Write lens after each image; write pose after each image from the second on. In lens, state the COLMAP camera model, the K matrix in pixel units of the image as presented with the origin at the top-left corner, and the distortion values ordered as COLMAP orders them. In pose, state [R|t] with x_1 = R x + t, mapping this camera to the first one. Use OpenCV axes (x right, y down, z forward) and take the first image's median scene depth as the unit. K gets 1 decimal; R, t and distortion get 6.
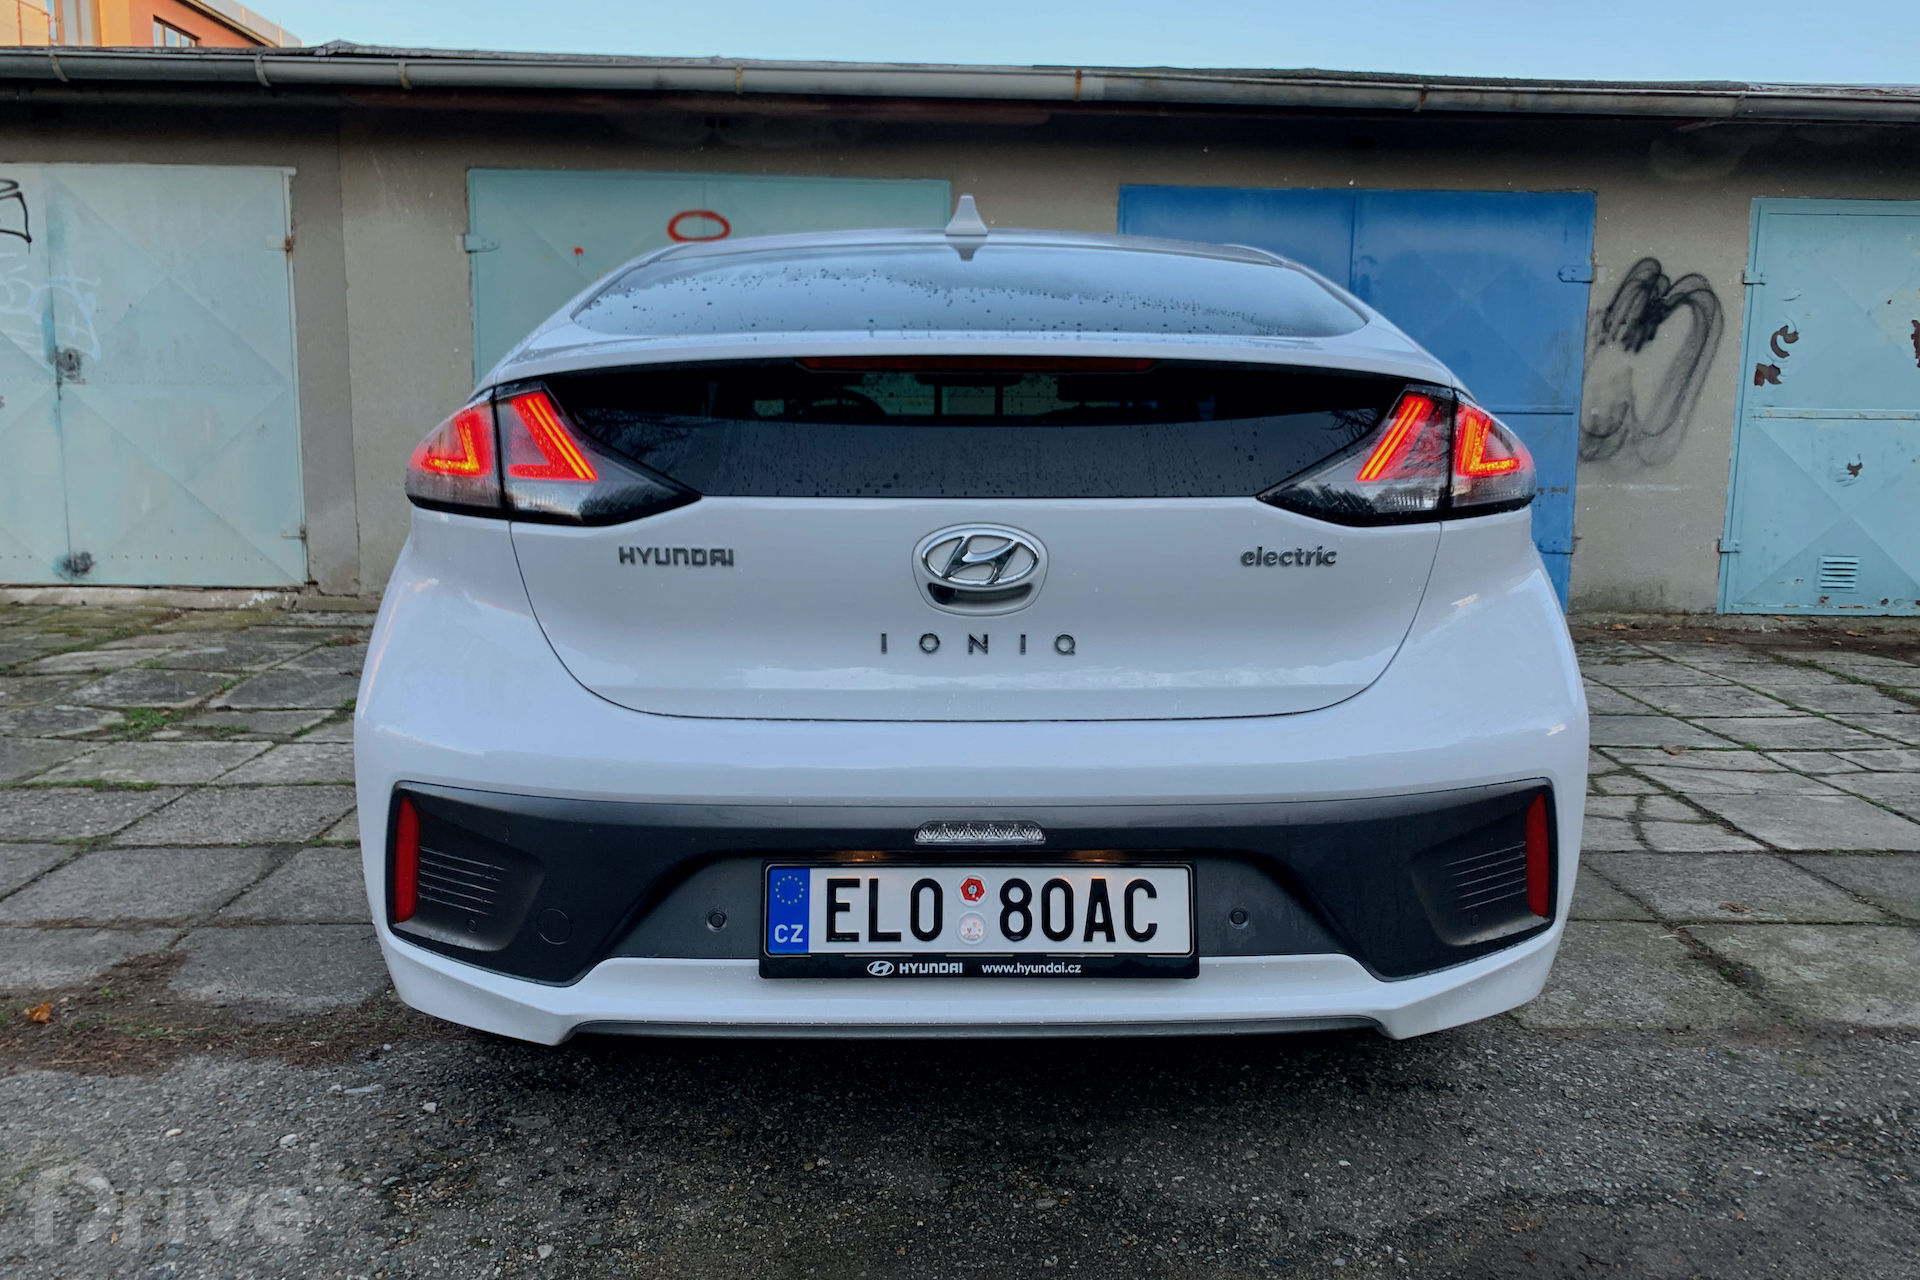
lens RADIAL K [[1470.2, 0, 965.0], [0, 1470.2, 648.4], [0, 0, 1]] dist [0.021451, -0.004939]
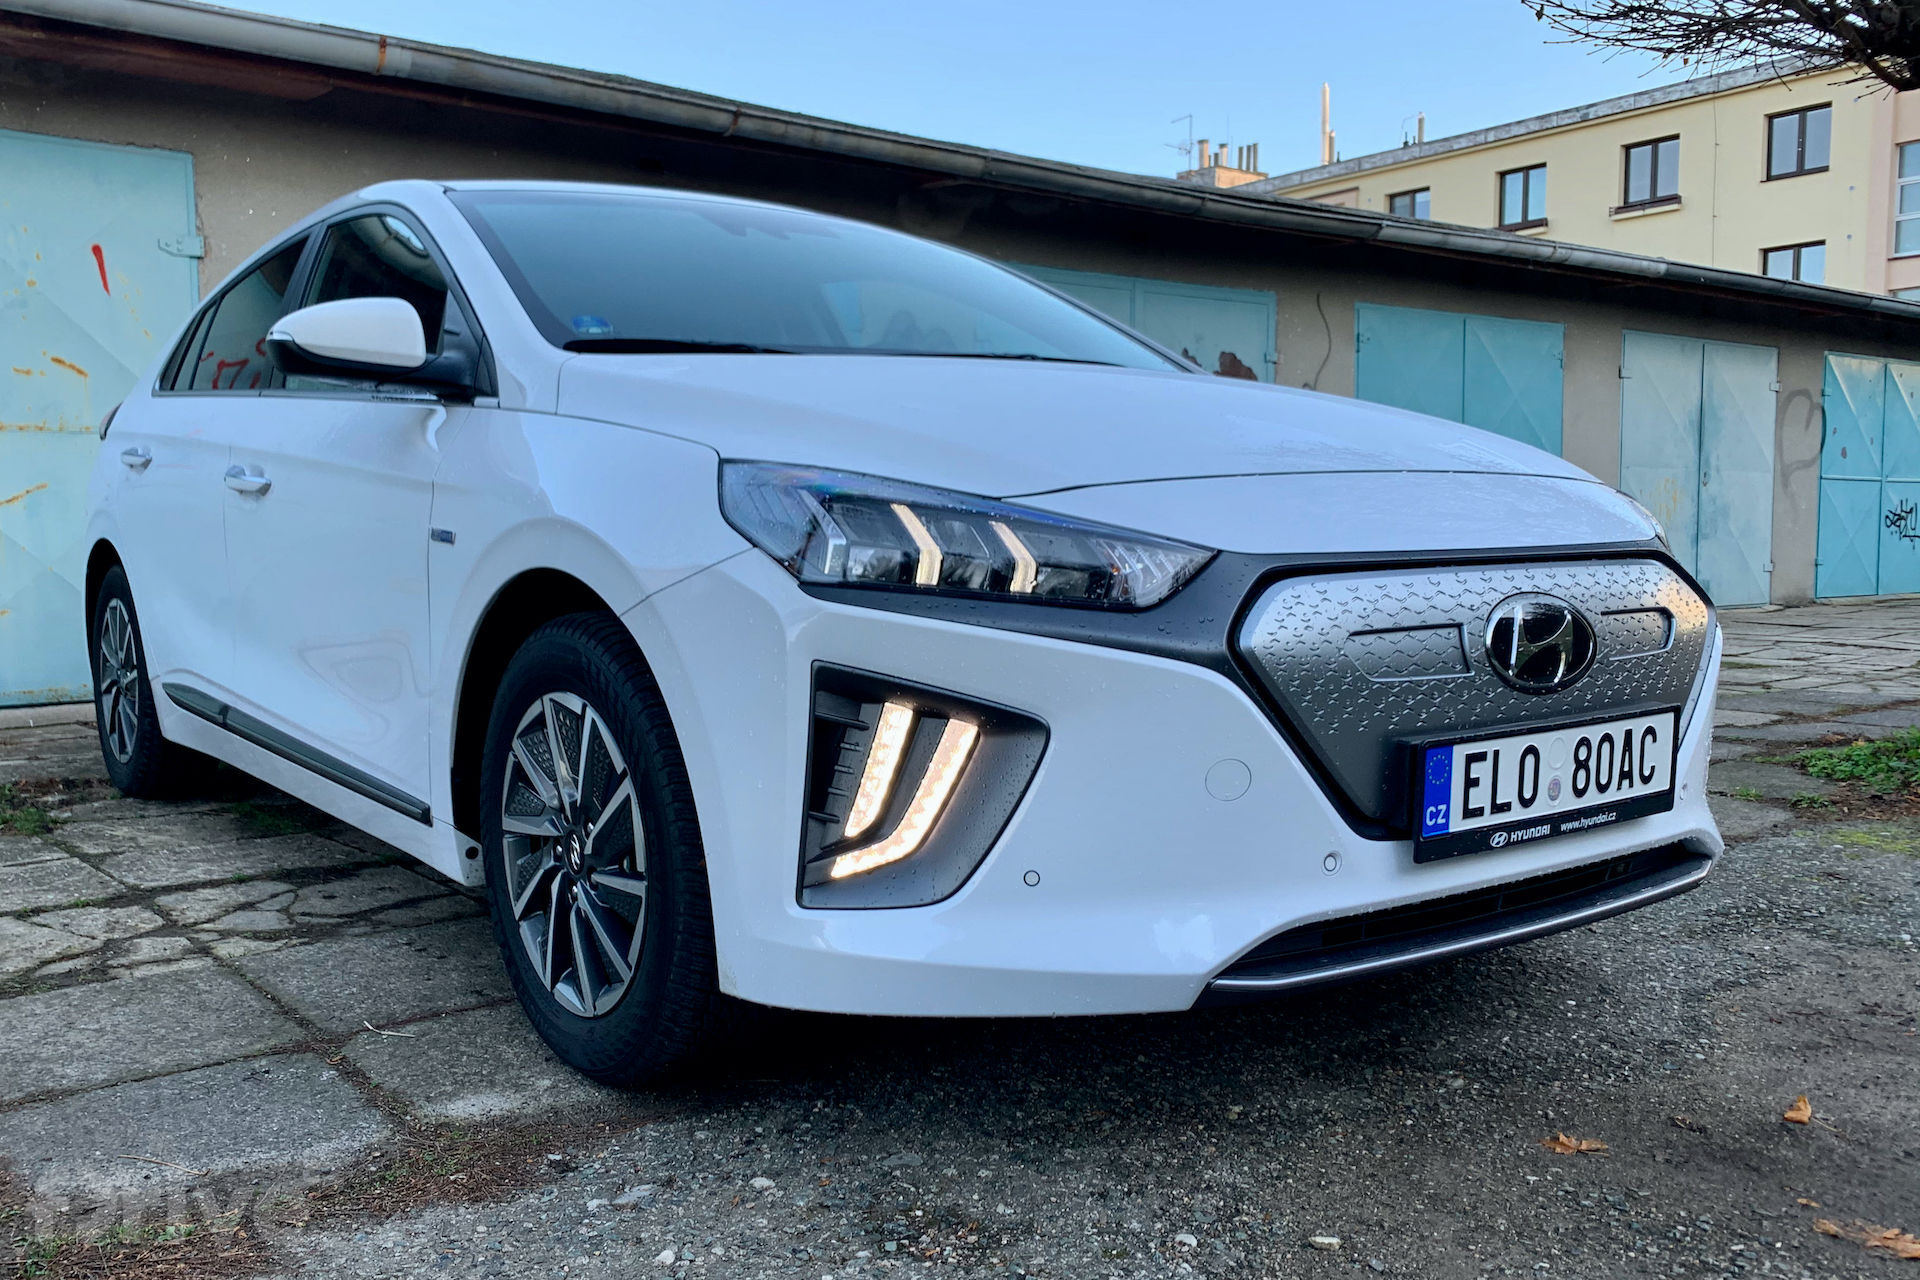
lens RADIAL K [[1652.4, 0, 820.5], [0, 1652.4, 754.7], [0, 0, 1]] dist [0.036440, -0.037345]
pose [[0.815571, -0.095752, 0.570680, -0.292869], [0.109600, 0.993924, 0.010135, 0.030051], [-0.568183, 0.054281, 0.821110, 0.106658]]
